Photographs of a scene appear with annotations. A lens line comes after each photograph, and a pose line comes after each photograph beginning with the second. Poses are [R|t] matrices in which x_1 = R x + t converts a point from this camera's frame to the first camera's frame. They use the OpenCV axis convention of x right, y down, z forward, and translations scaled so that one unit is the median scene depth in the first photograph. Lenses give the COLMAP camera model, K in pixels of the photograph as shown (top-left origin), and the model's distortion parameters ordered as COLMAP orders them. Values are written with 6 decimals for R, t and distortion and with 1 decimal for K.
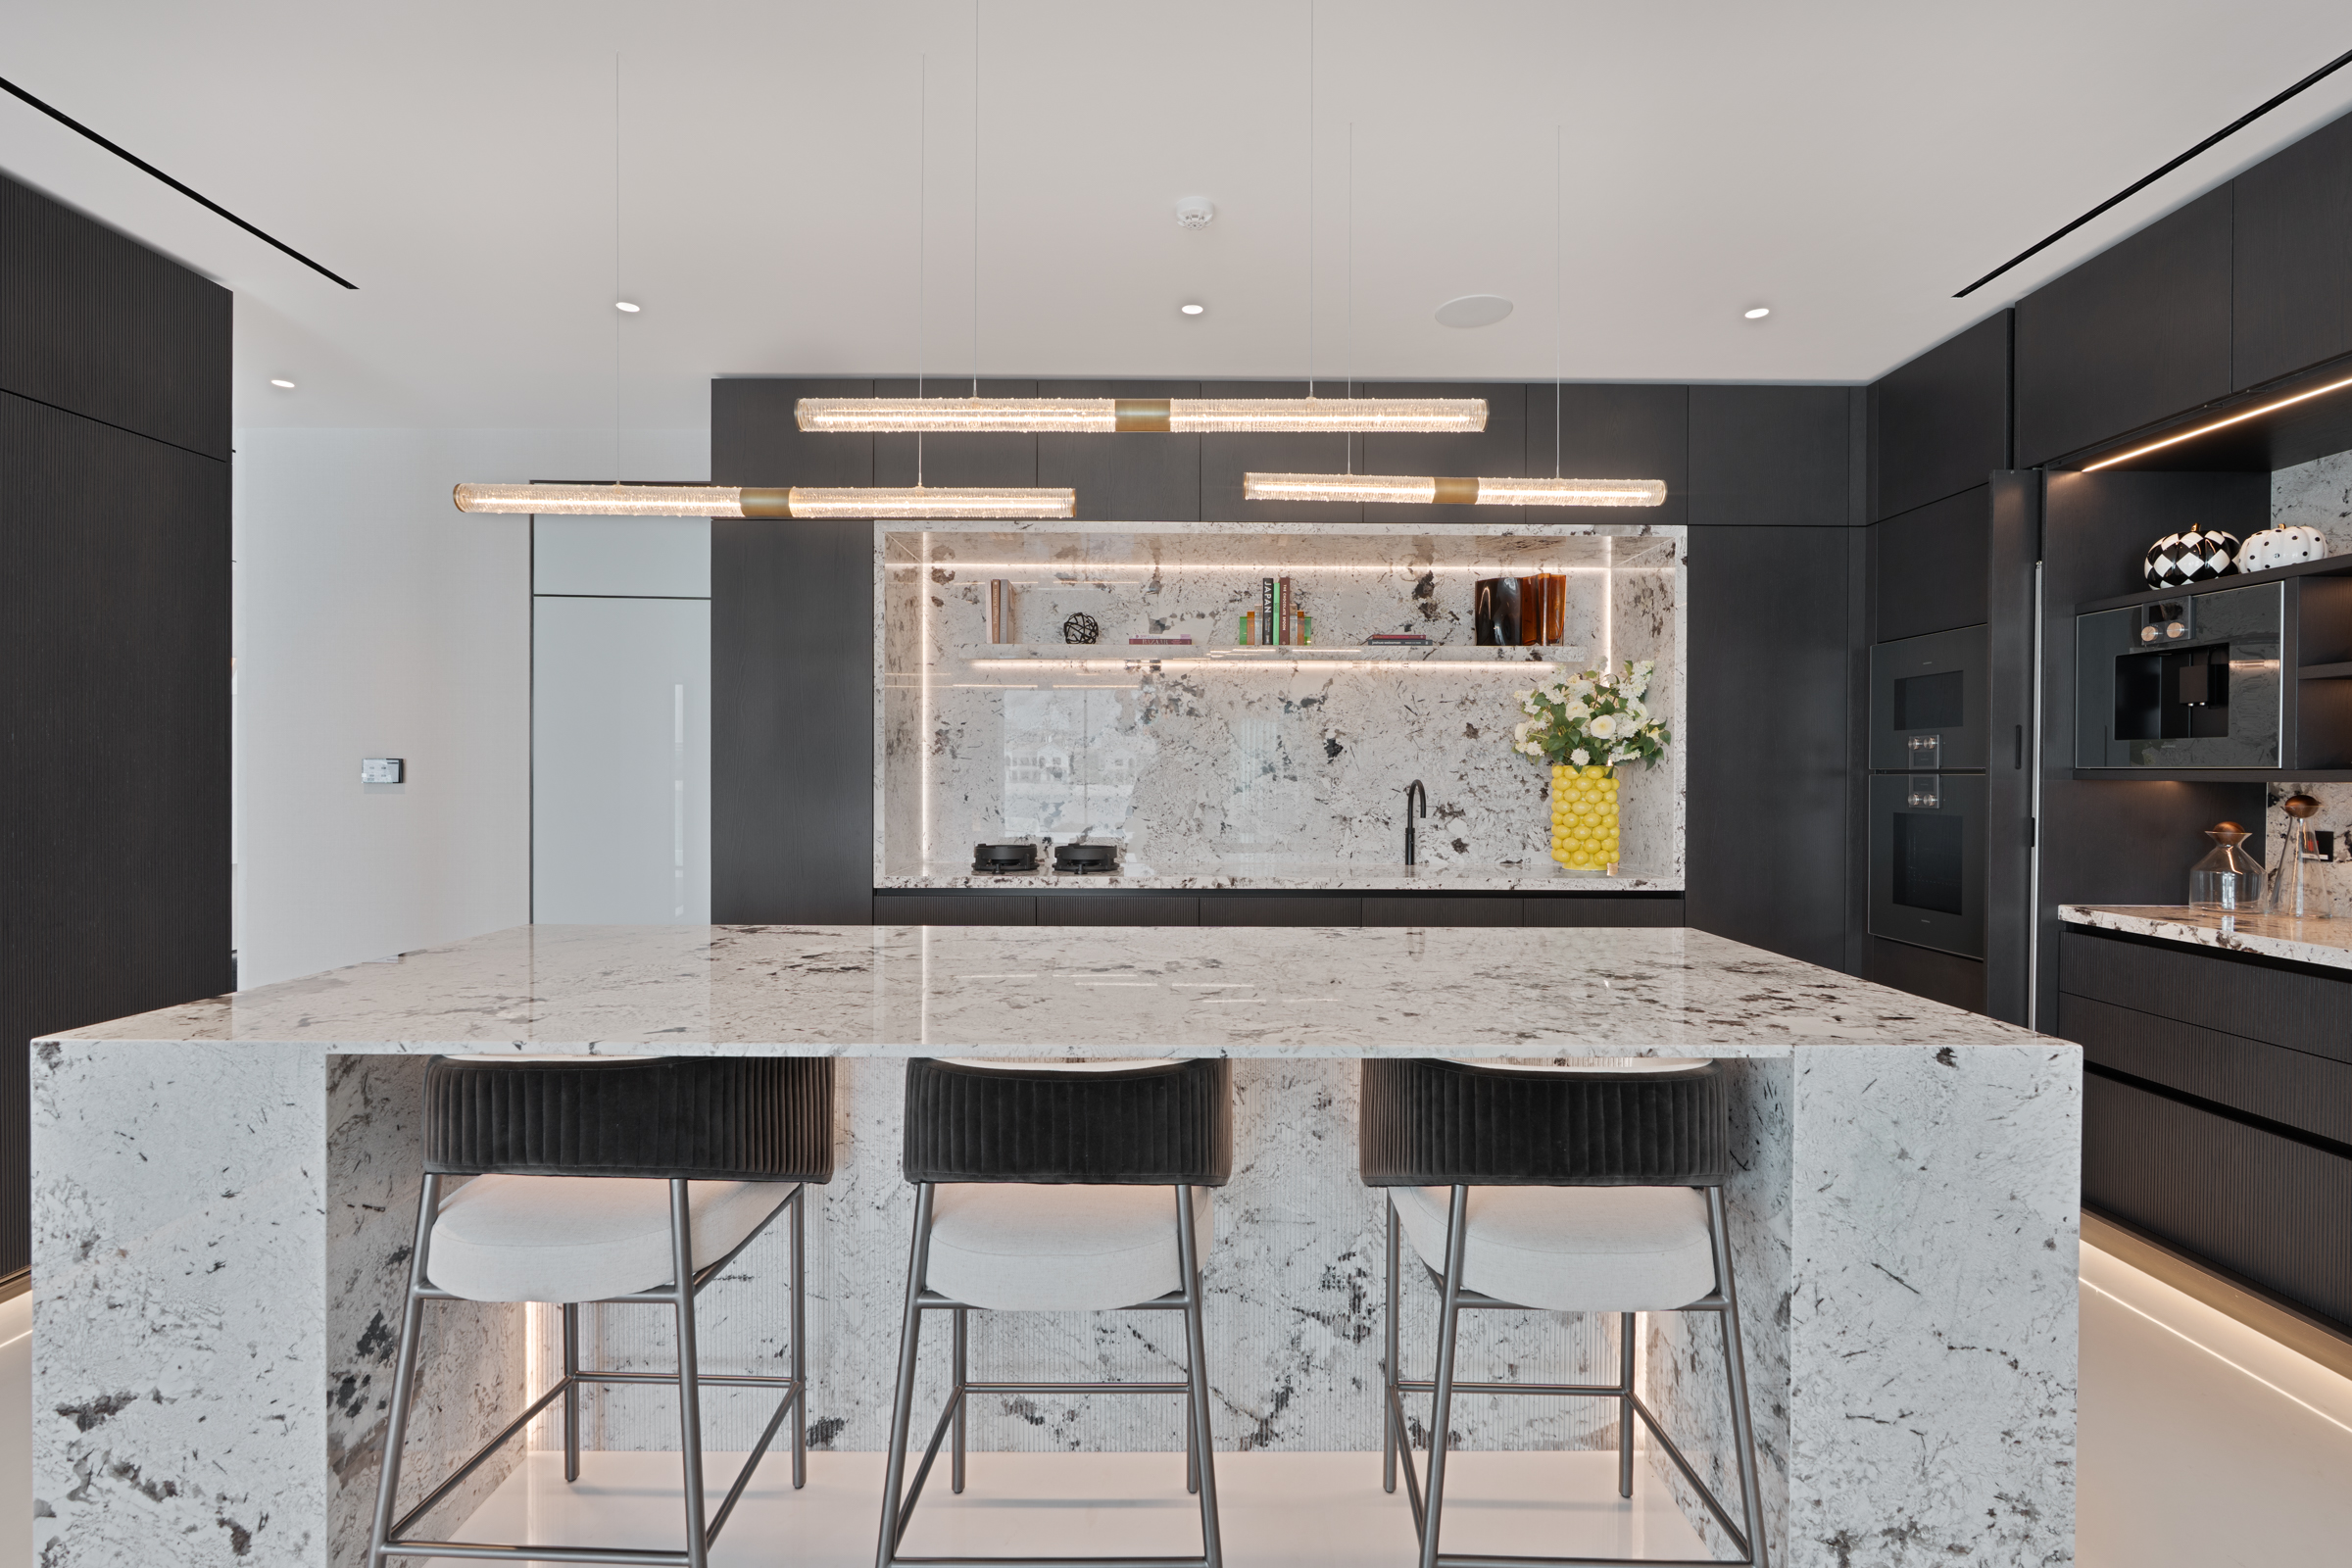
lens RADIAL K [[1076.5, 0, 1166.3], [0, 1076.5, 781.5], [0, 0, 1]] dist [-0.006399, 0.001548]
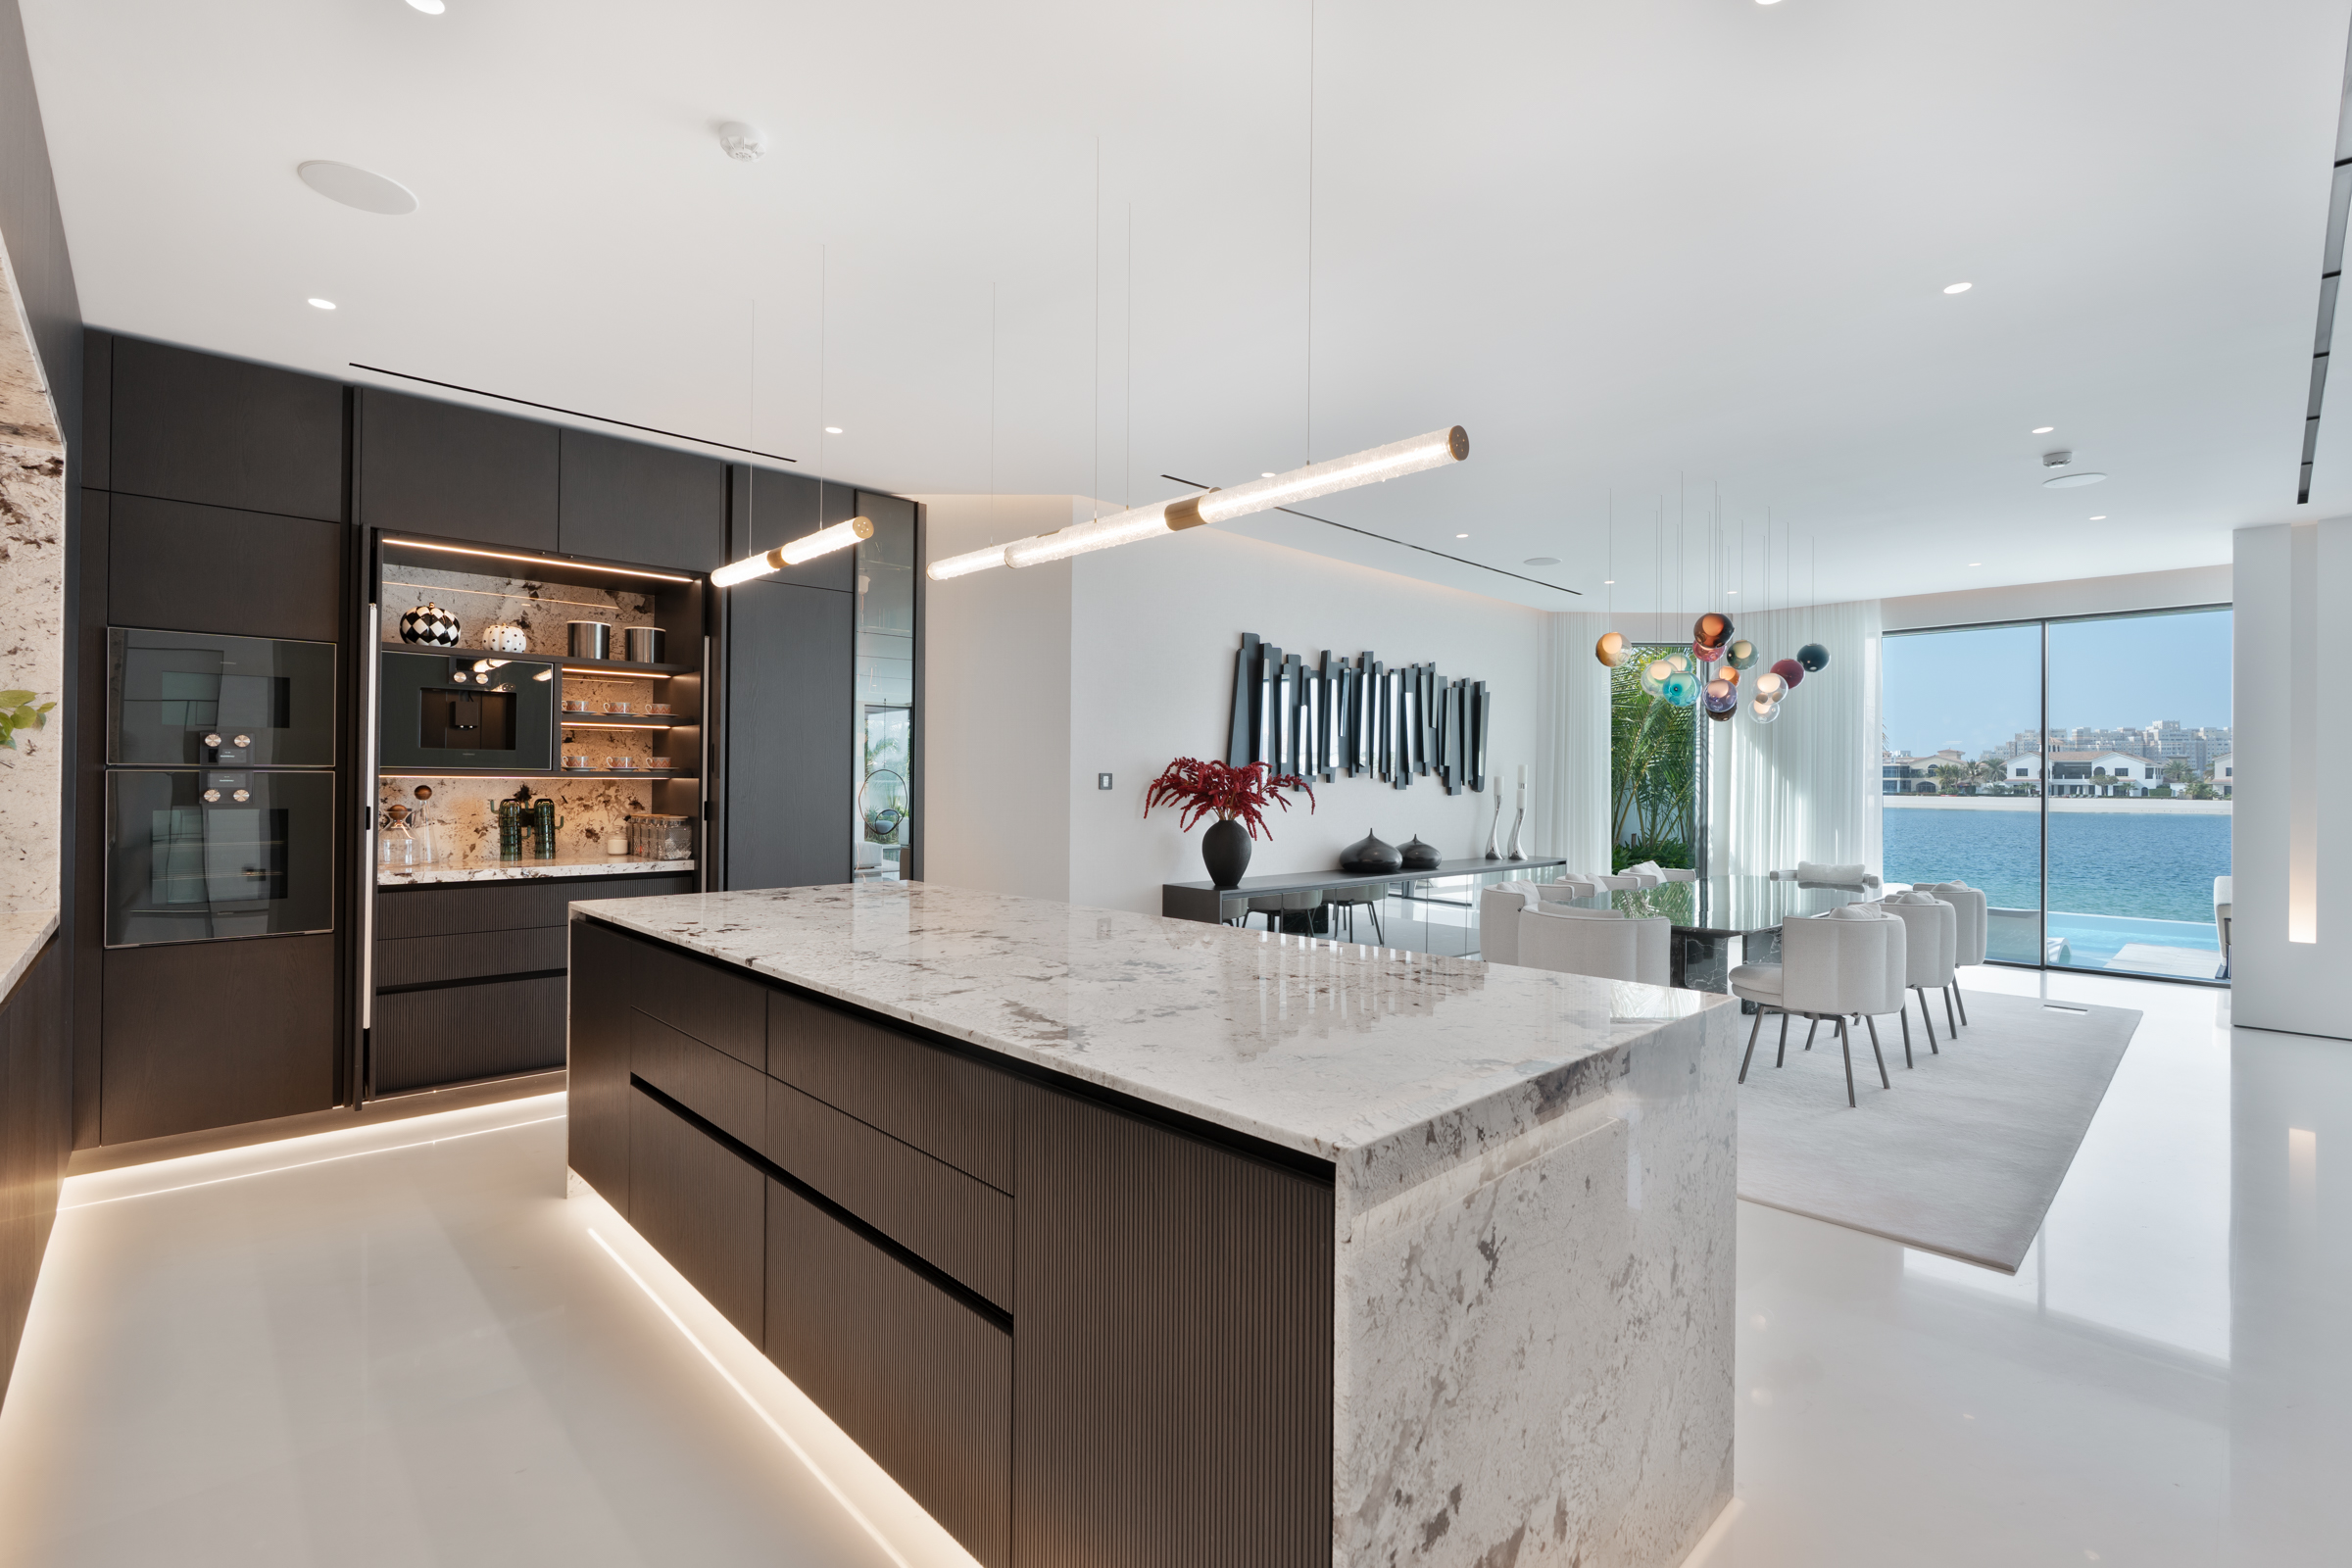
lens RADIAL K [[1045.8, 0, 1176.0], [0, 1045.8, 784.0], [0, 0, 1]] dist [-0.011178, 0.000238]
pose [[-0.701586, -0.012951, 0.712467, -0.716433], [-0.004536, 0.999896, 0.013709, -0.014494], [-0.712570, 0.006386, -0.701572, 1.160392]]
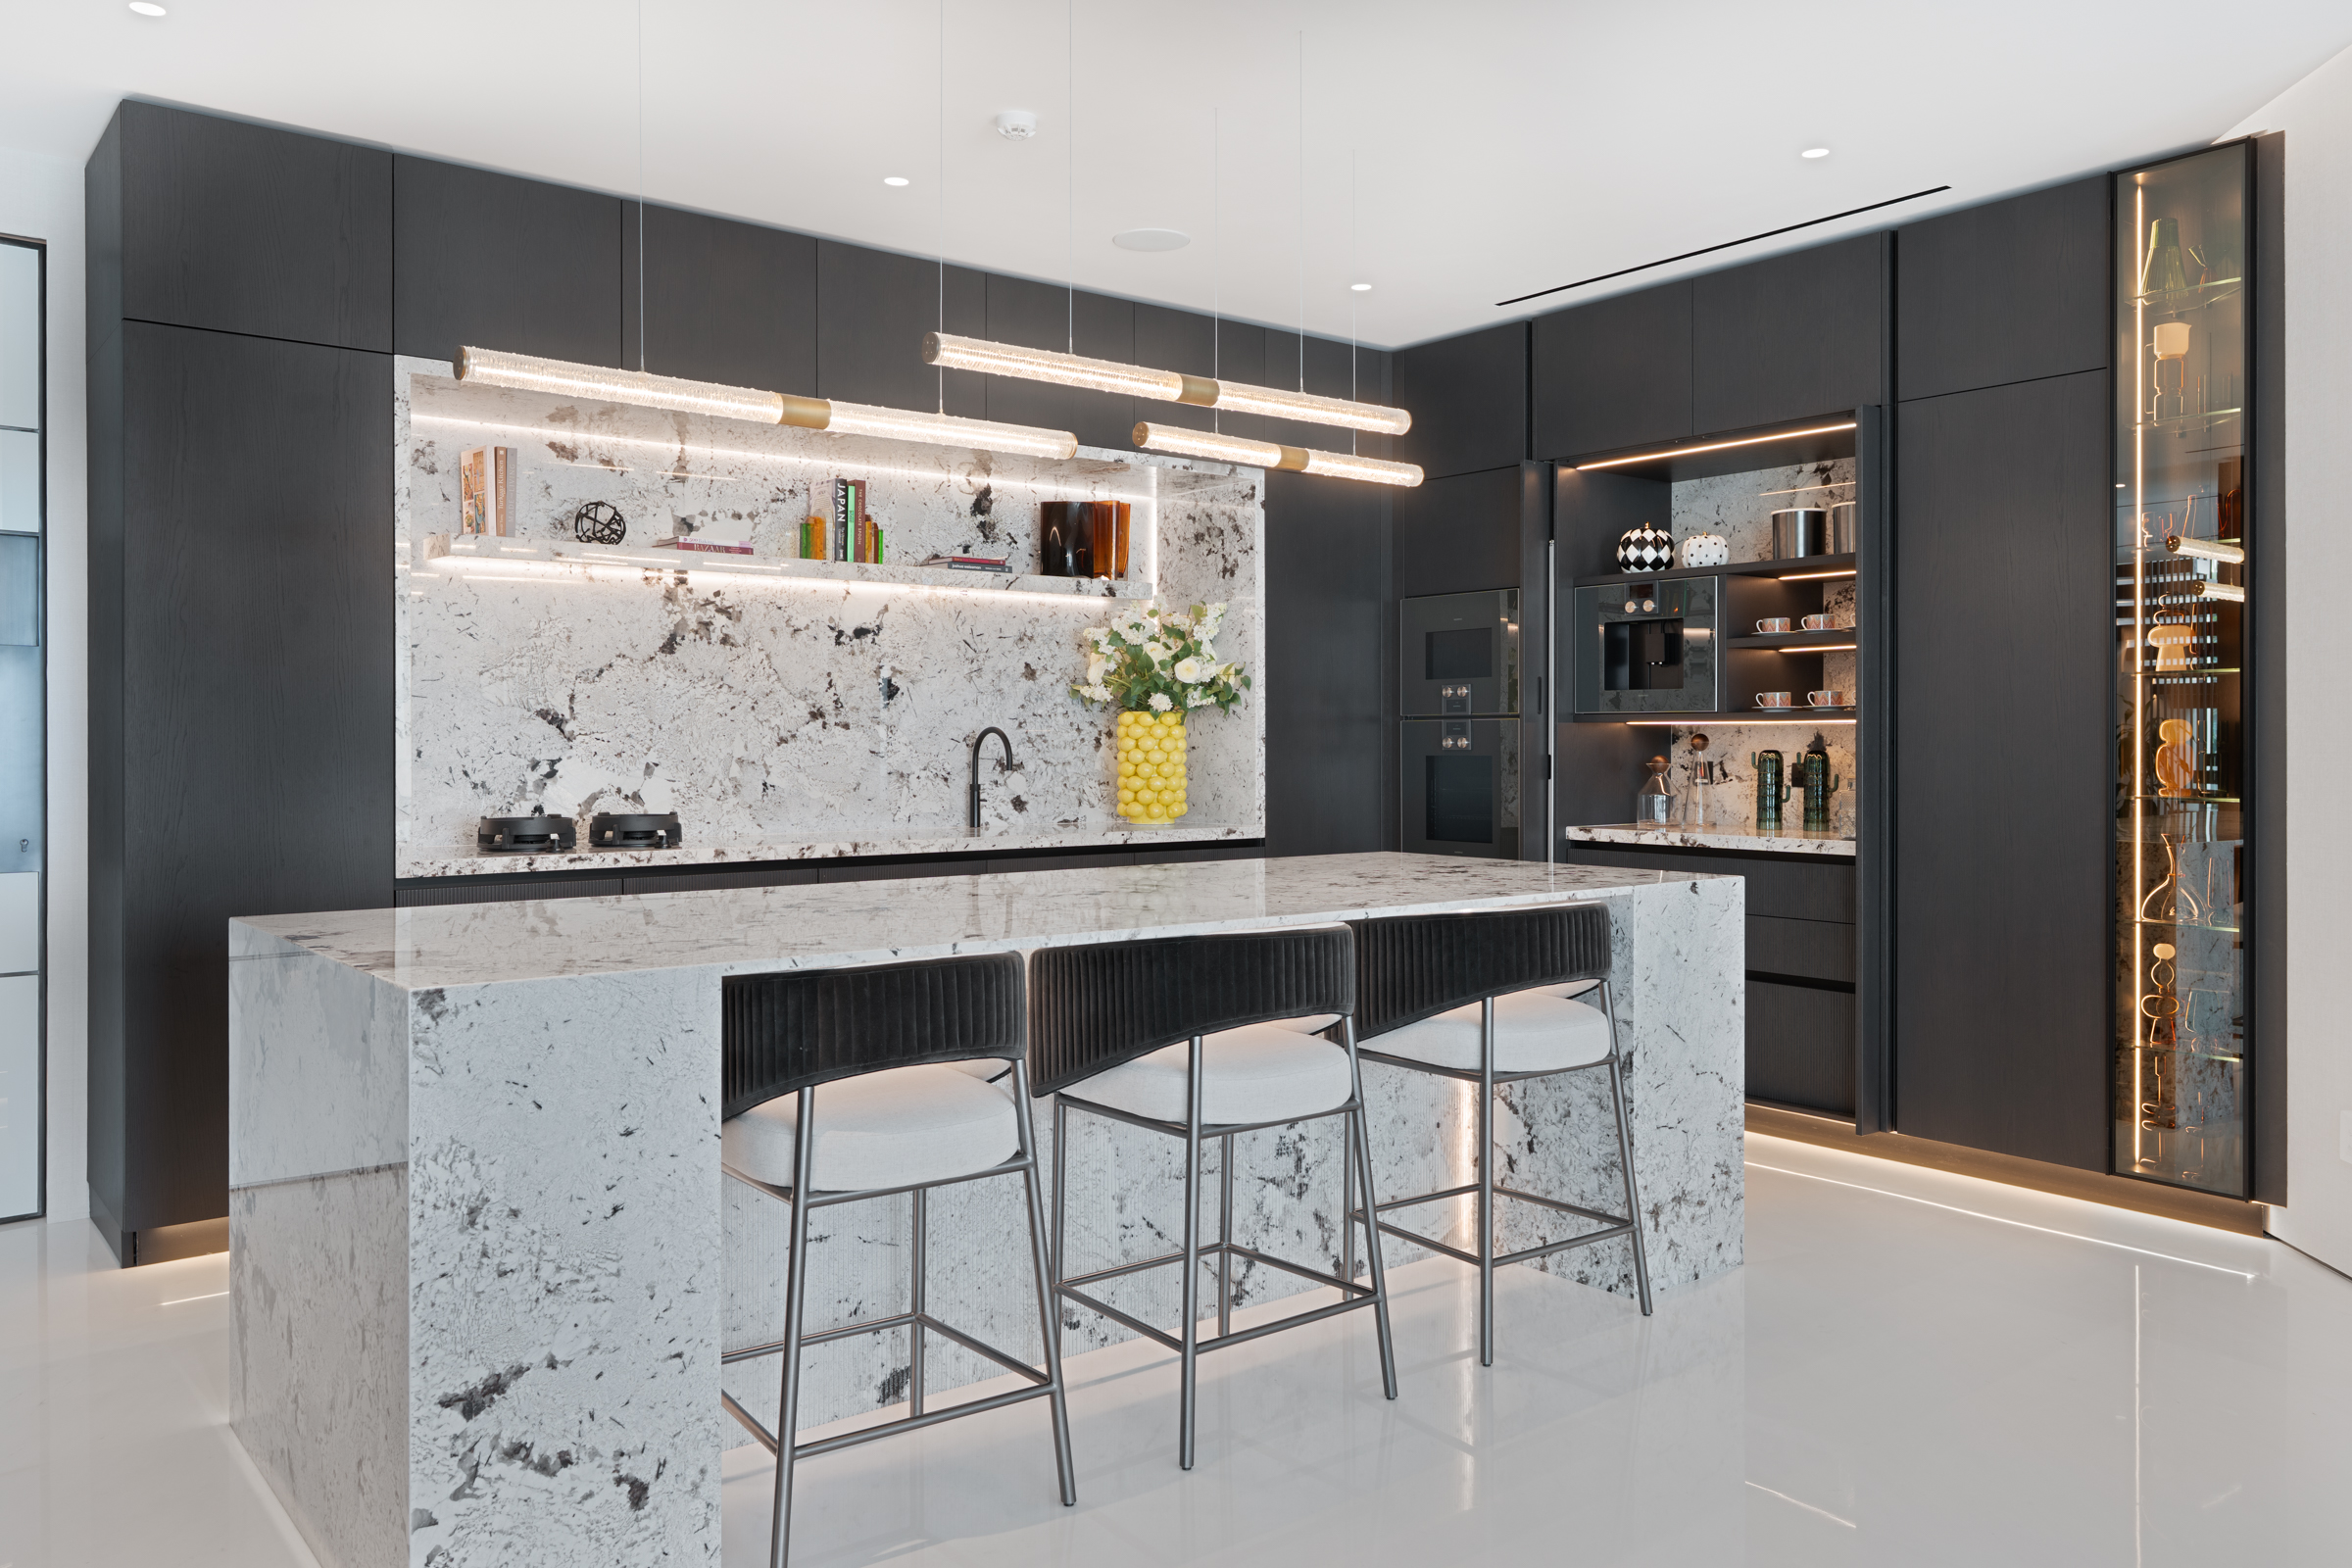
lens RADIAL K [[1764.1, 0, 1181.1], [0, 1764.1, 744.6], [0, 0, 1]] dist [-0.006645, 0.001479]
pose [[0.778302, -0.005286, 0.627868, -0.737666], [0.009162, 0.999954, -0.002939, 0.024535], [-0.627823, 0.008040, 0.778314, -0.267341]]
